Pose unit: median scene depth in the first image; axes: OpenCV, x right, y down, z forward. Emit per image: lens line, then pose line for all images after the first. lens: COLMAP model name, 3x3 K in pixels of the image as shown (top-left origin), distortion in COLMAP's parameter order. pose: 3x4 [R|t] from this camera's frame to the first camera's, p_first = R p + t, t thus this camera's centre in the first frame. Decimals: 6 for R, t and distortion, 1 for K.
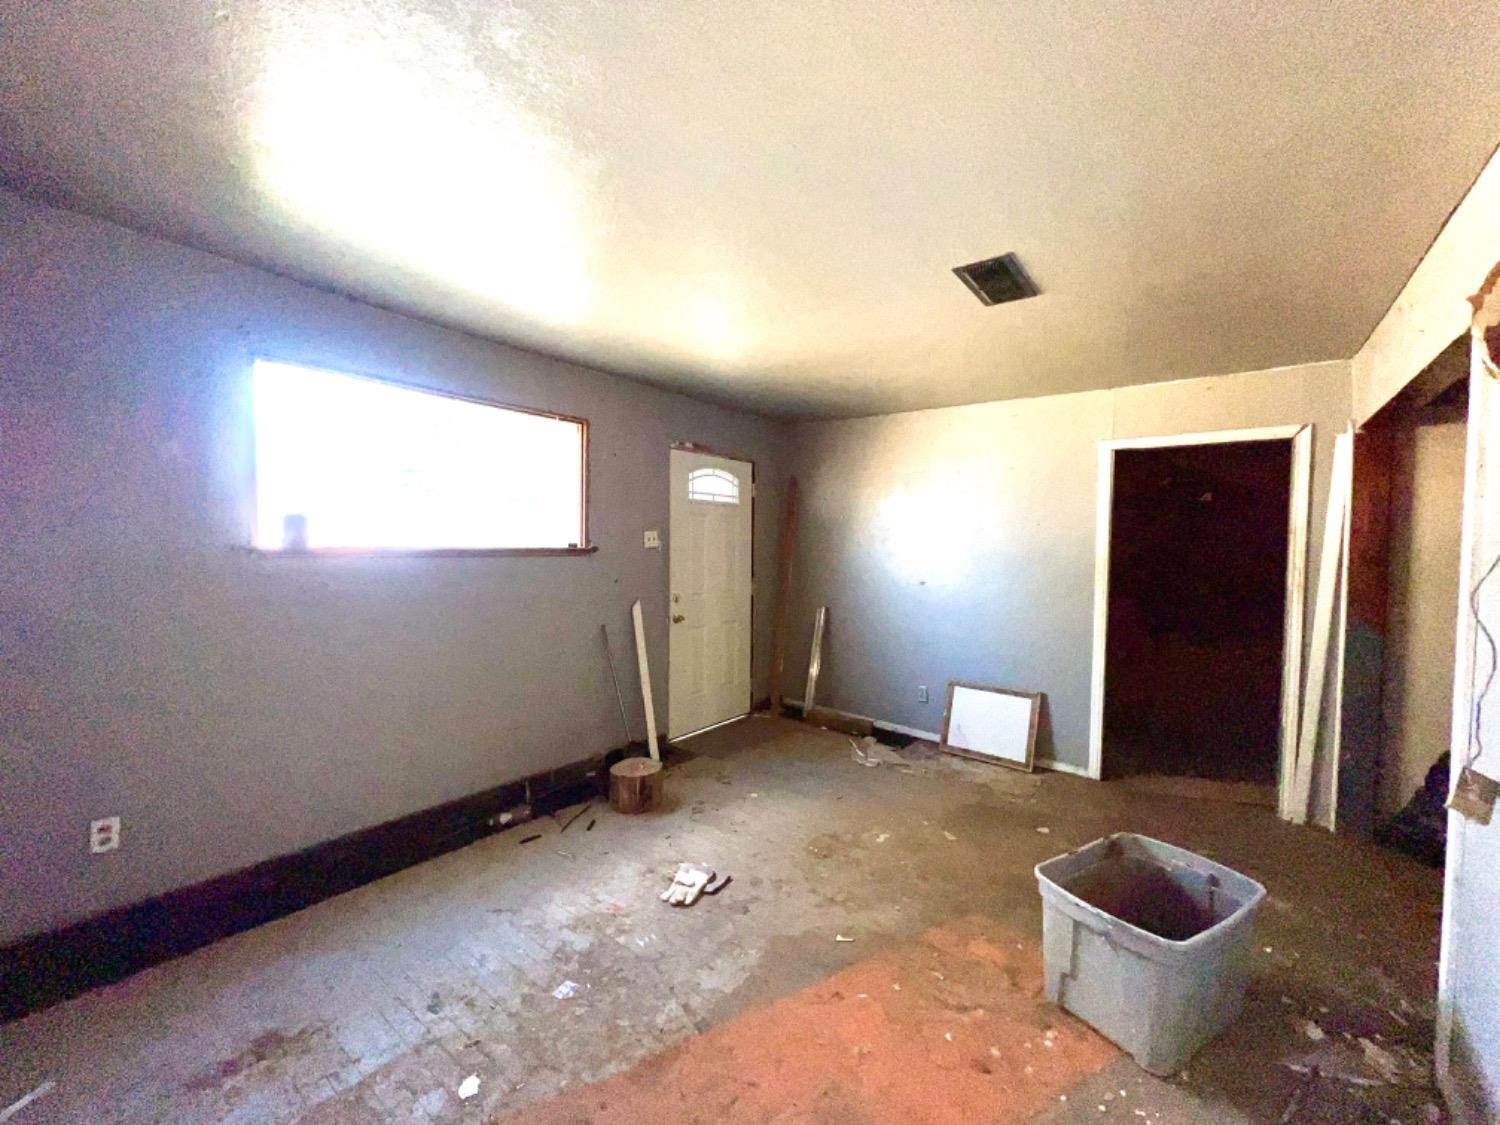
lens RADIAL K [[603.6, 0, 750.0], [0, 603.6, 562.5], [0, 0, 1]] dist [-0.000779, -0.000268]
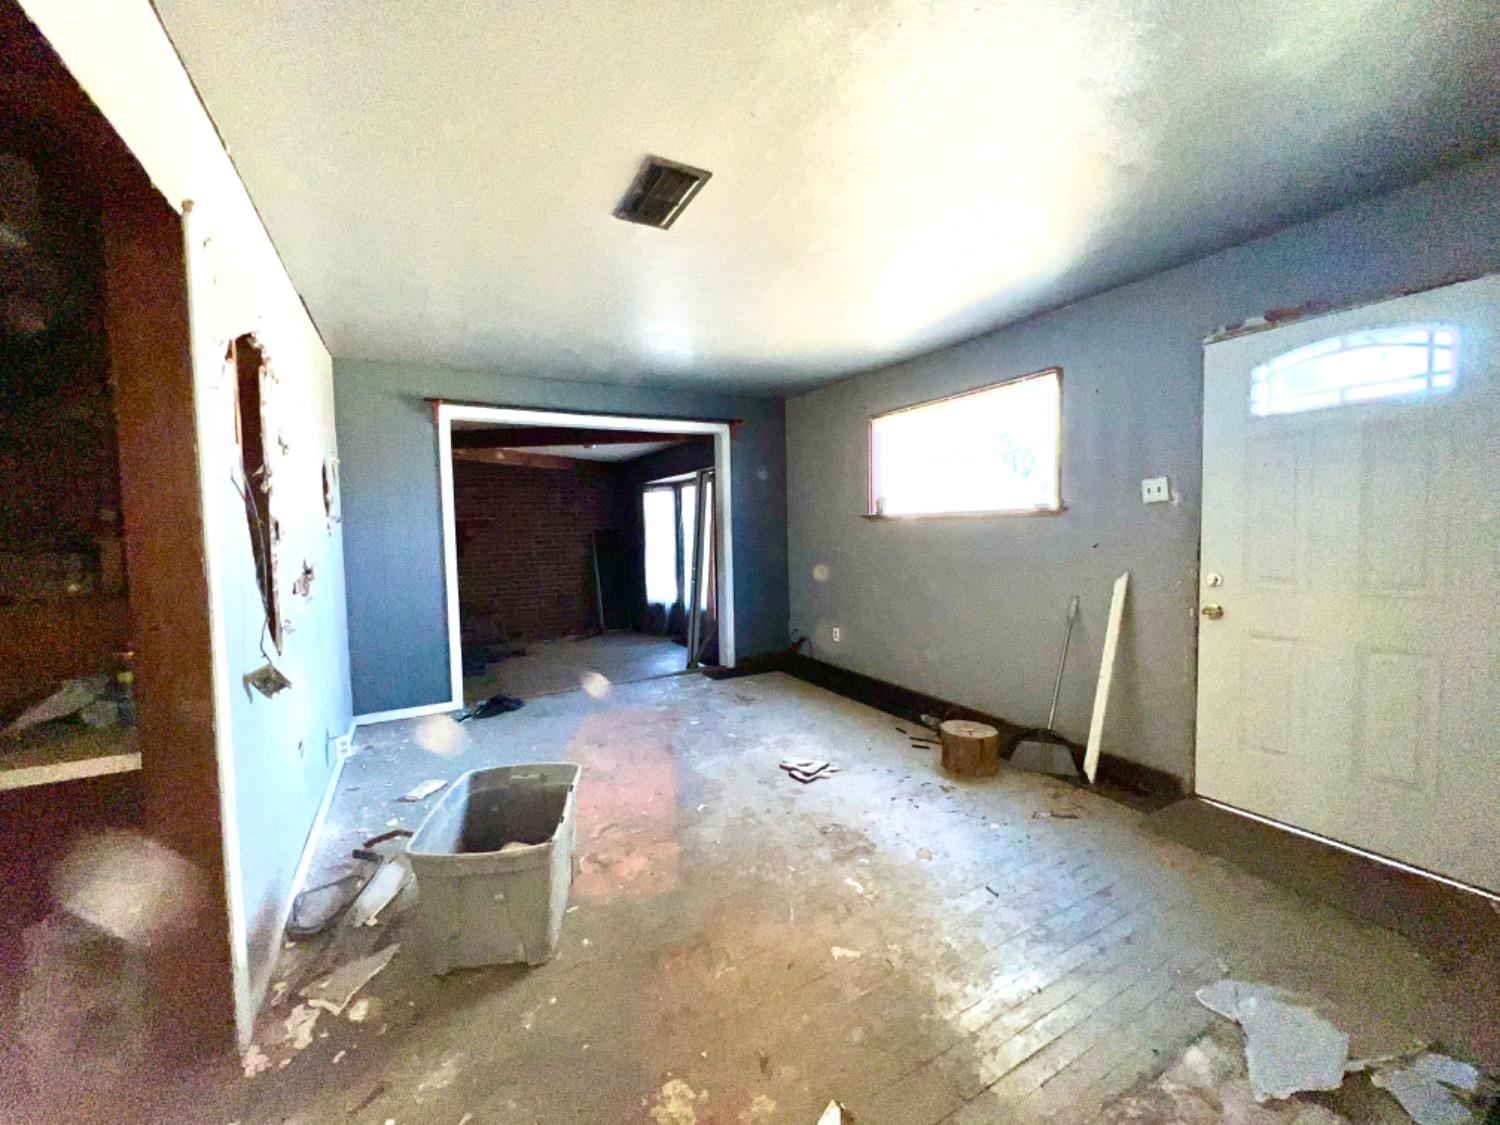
lens RADIAL K [[603.6, 0, 750.0], [0, 603.6, 562.5], [0, 0, 1]] dist [-0.000779, -0.000268]
pose [[-0.394394, 0.042032, -0.917979, 0.951337], [-0.017844, 0.998415, 0.053381, 0.023937], [0.918768, 0.037434, -0.393019, 1.179864]]
